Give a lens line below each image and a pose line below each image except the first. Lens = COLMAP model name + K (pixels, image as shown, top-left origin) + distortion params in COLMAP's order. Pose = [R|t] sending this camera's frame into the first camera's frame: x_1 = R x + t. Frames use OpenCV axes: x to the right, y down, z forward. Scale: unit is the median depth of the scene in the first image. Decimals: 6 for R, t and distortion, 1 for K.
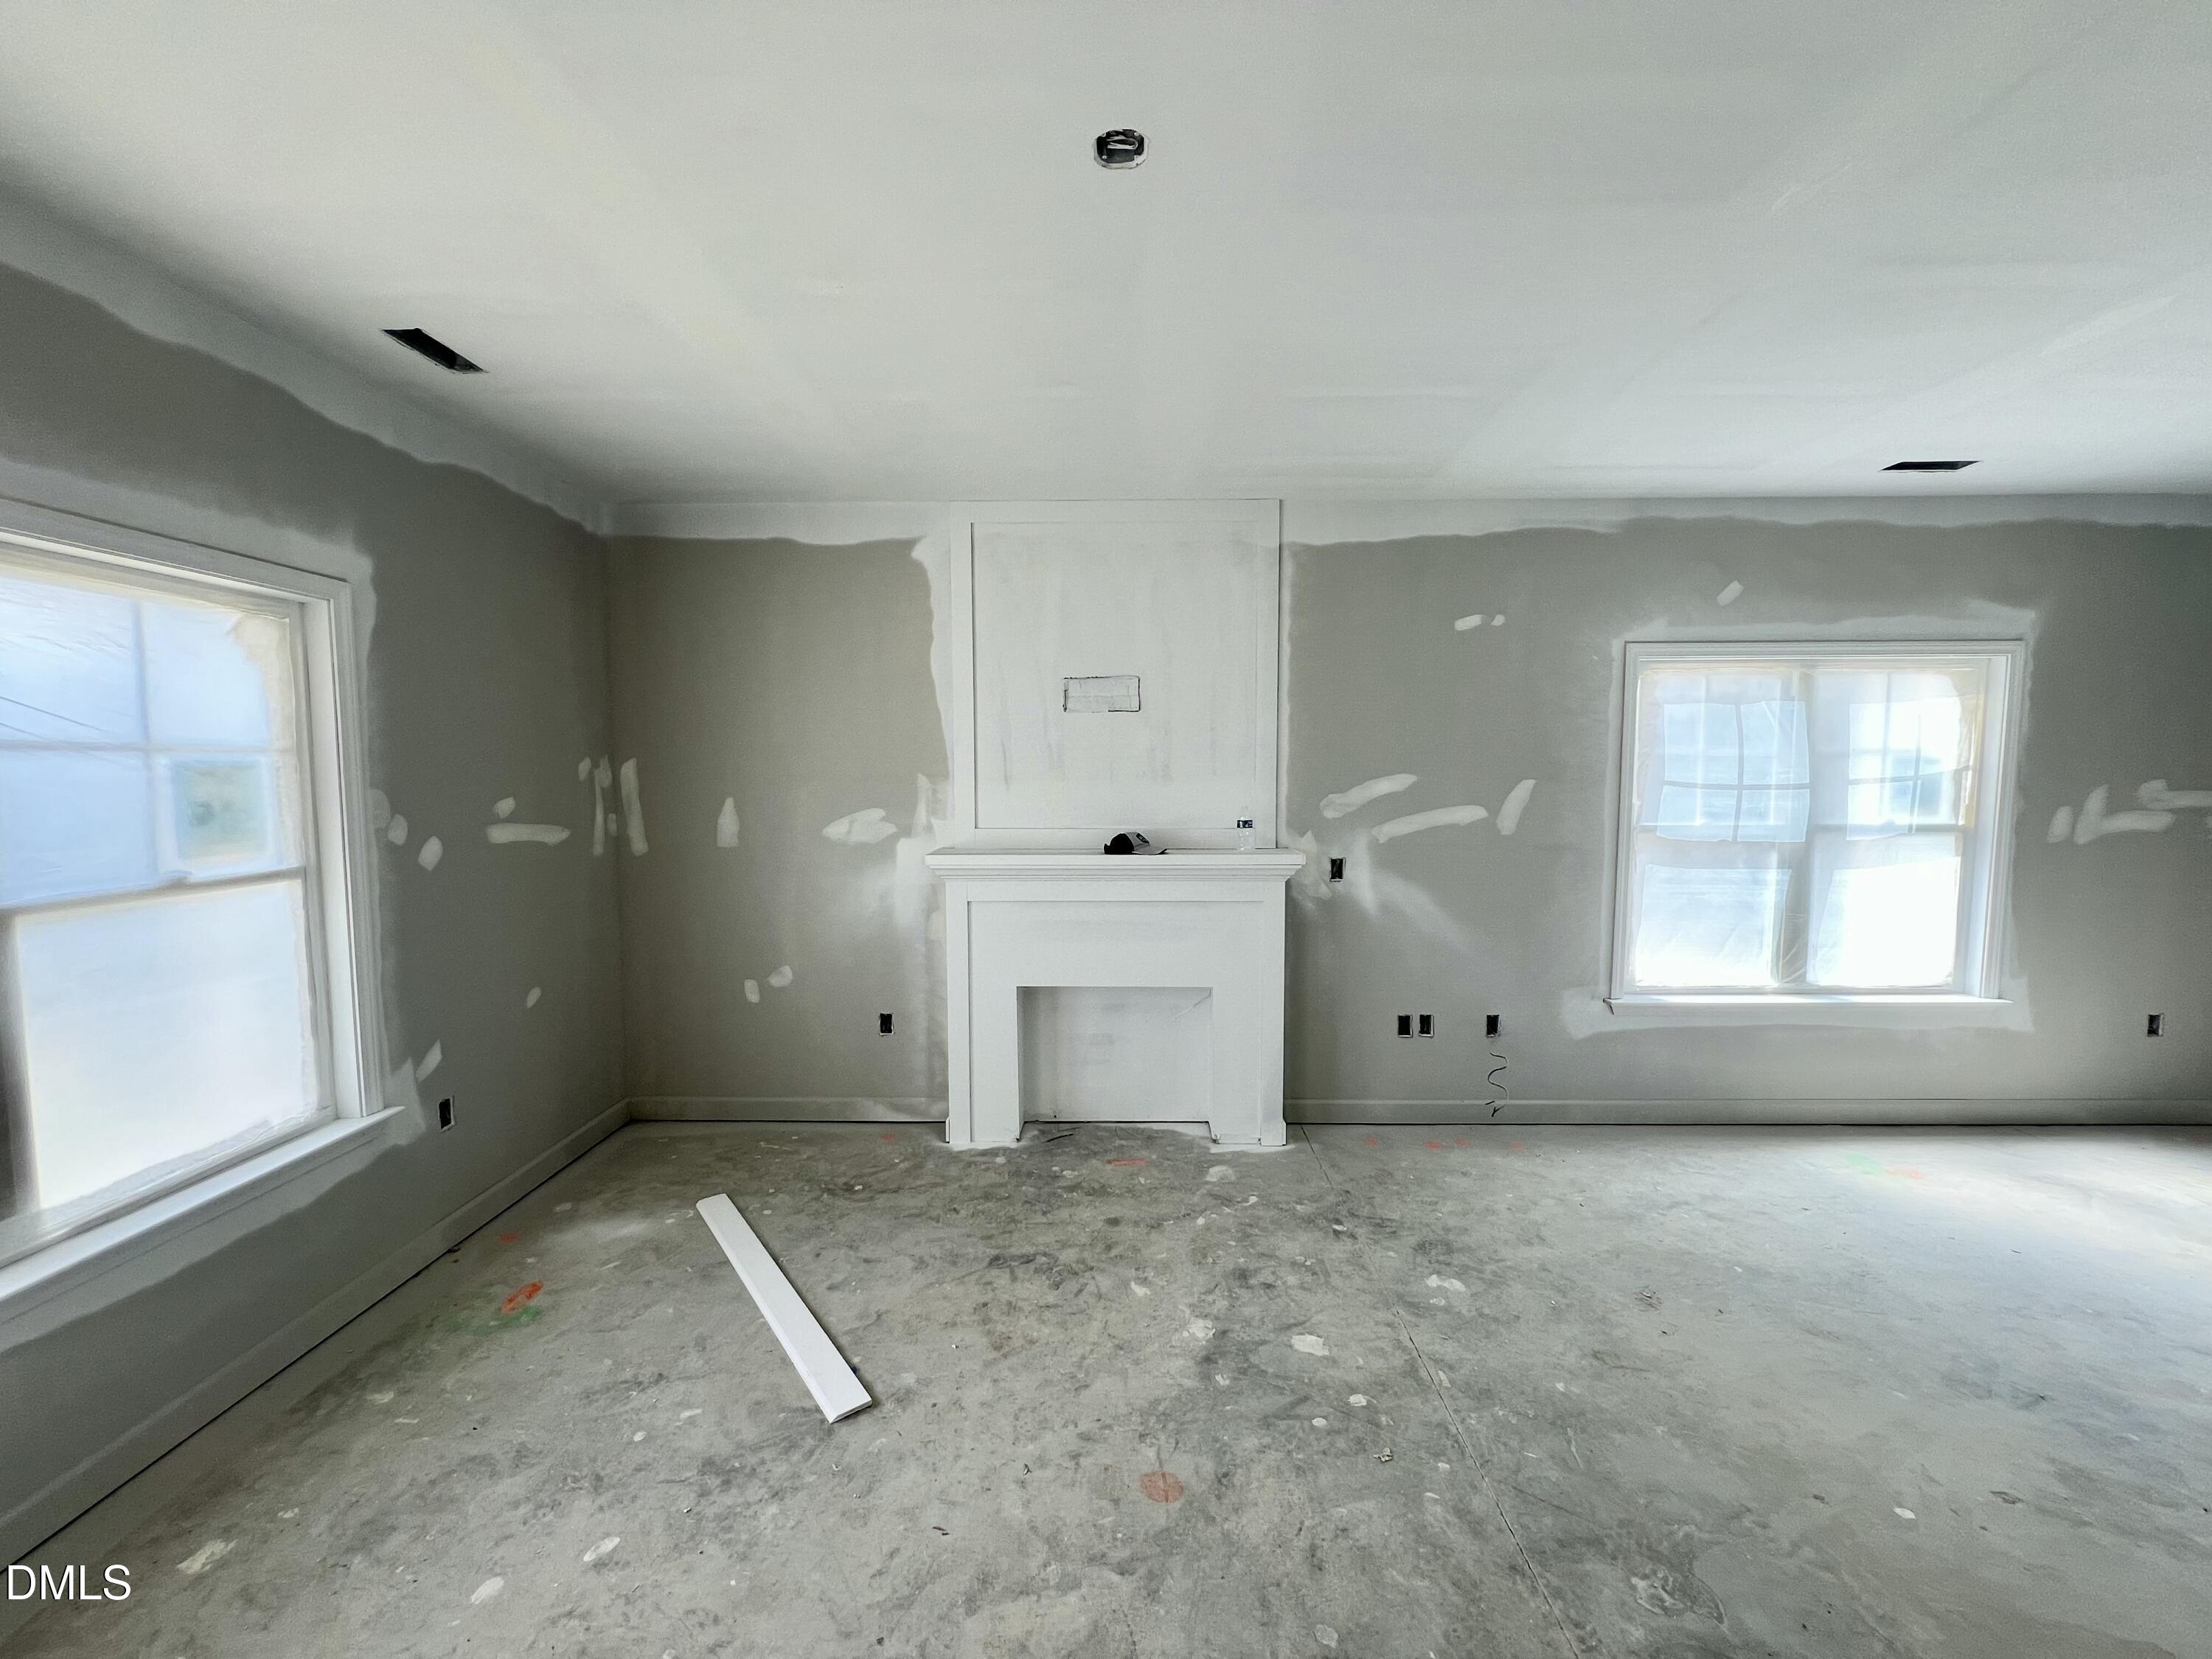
lens RADIAL K [[880.5, 0, 1104.7], [0, 880.5, 831.9], [0, 0, 1]] dist [-0.001592, 0.000260]
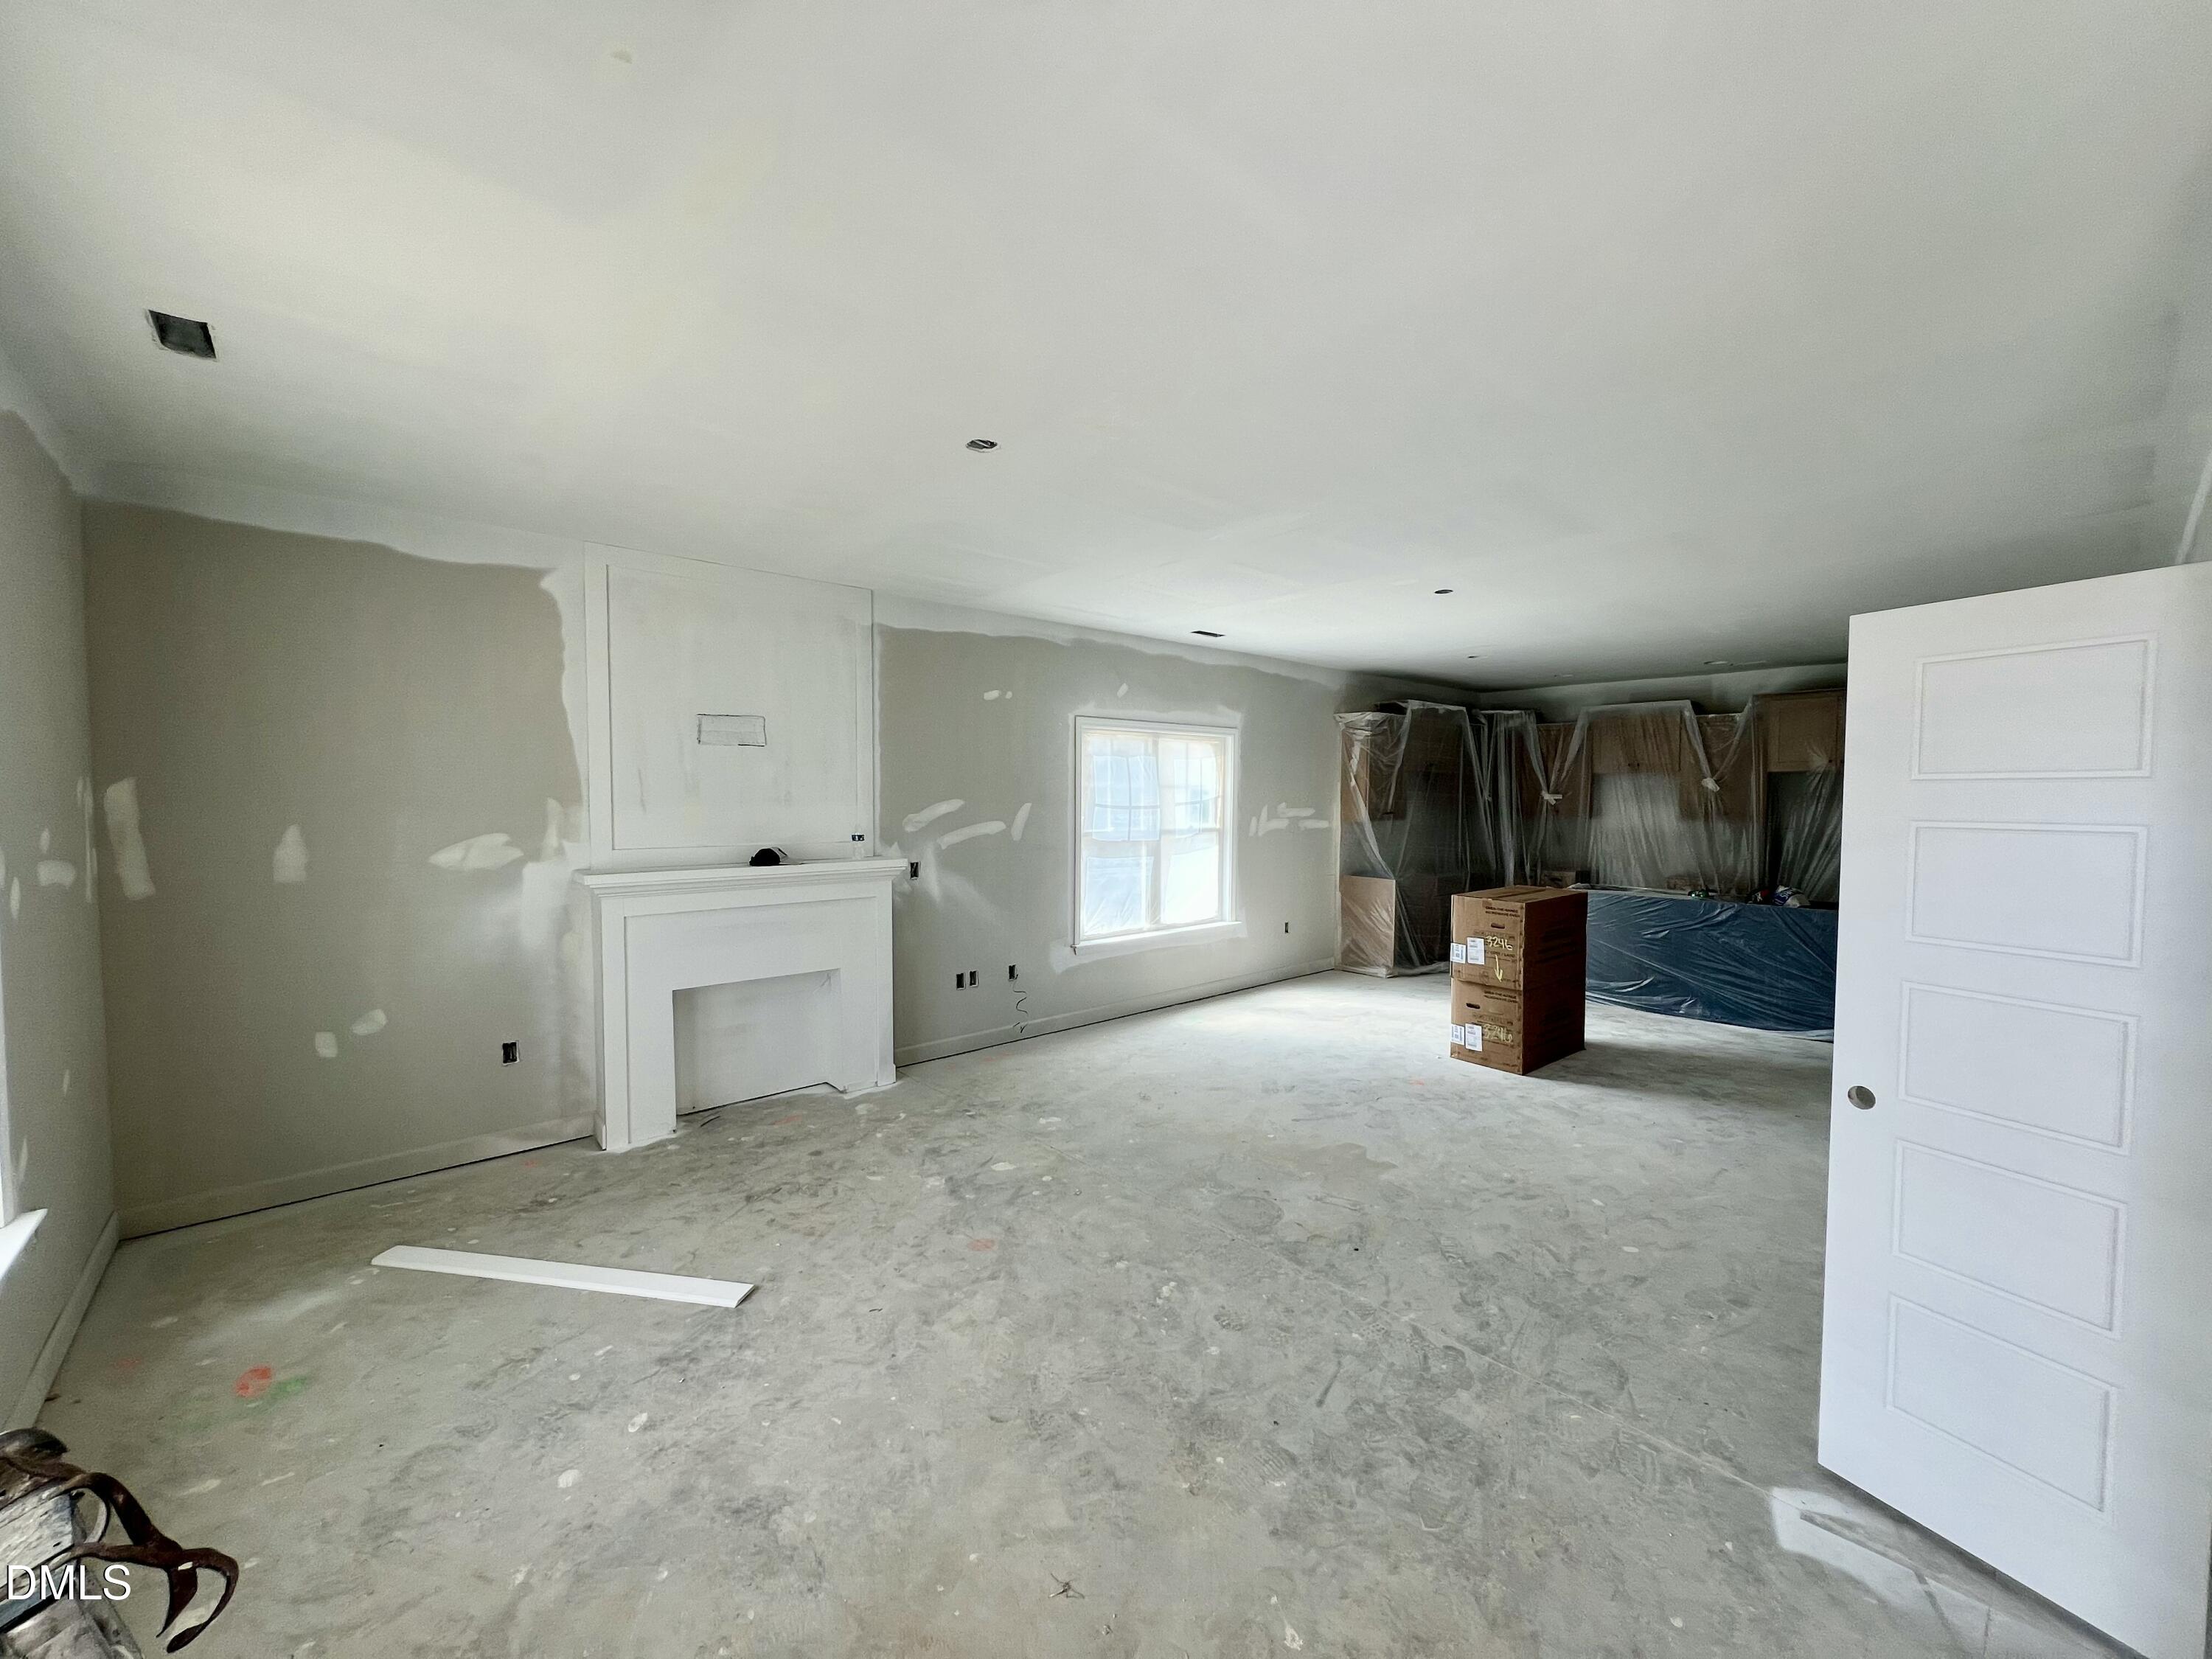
lens RADIAL K [[880.5, 0, 1104.7], [0, 880.5, 831.9], [0, 0, 1]] dist [-0.001592, 0.000260]
pose [[0.737914, -0.023733, 0.674478, -0.435606], [0.043033, 0.999002, -0.011928, 0.012984], [-0.673522, 0.037827, 0.738199, -0.187936]]
